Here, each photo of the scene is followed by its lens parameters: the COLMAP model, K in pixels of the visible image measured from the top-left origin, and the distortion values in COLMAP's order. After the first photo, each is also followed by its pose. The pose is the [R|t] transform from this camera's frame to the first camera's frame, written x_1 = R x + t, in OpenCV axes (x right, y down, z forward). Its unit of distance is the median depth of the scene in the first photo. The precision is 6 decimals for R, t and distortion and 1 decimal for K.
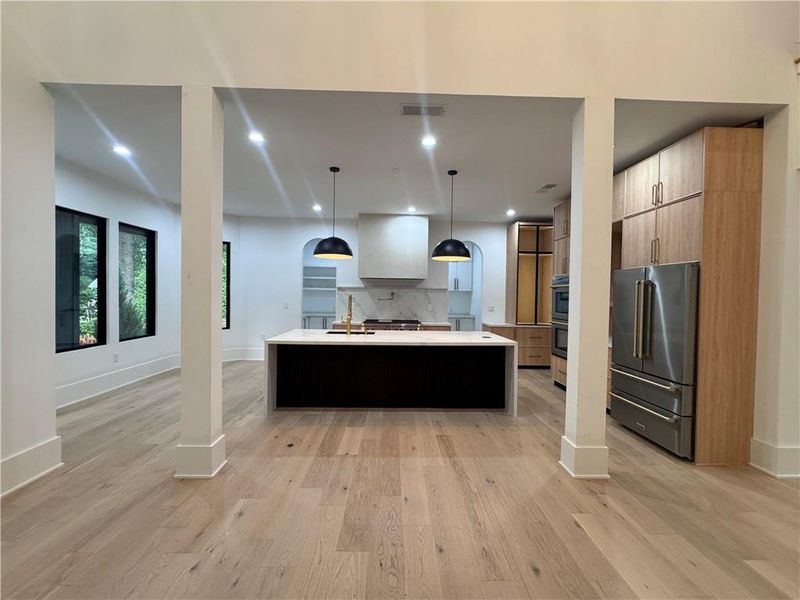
lens RADIAL K [[320.9, 0, 400.0], [0, 320.9, 300.0], [0, 0, 1]] dist [-0.001467, 0.000009]
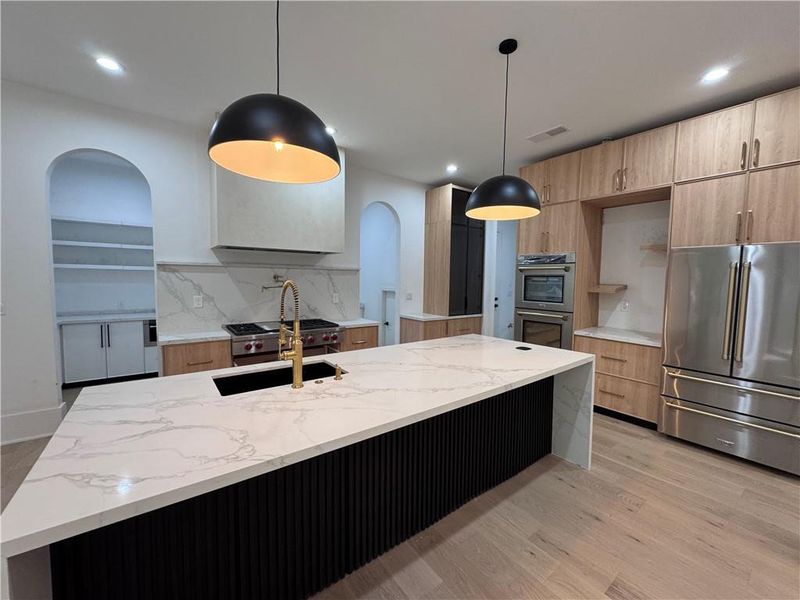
lens RADIAL K [[320.9, 0, 400.0], [0, 320.9, 300.0], [0, 0, 1]] dist [-0.001467, 0.000009]
pose [[0.814139, -0.044021, 0.578999, -0.236690], [0.008932, 0.997954, 0.063315, -0.016824], [-0.580601, -0.046376, 0.812866, 0.524642]]
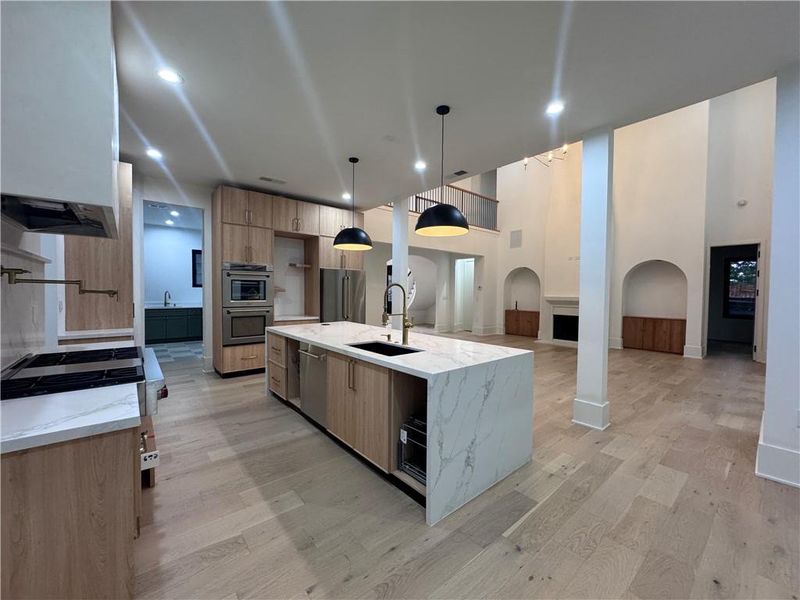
lens RADIAL K [[320.9, 0, 400.0], [0, 320.9, 300.0], [0, 0, 1]] dist [-0.001467, 0.000009]
pose [[-0.616636, -0.043052, 0.786070, -0.568130], [-0.004296, 0.998673, 0.051326, -0.014596], [-0.787237, 0.028272, -0.616002, 1.192094]]
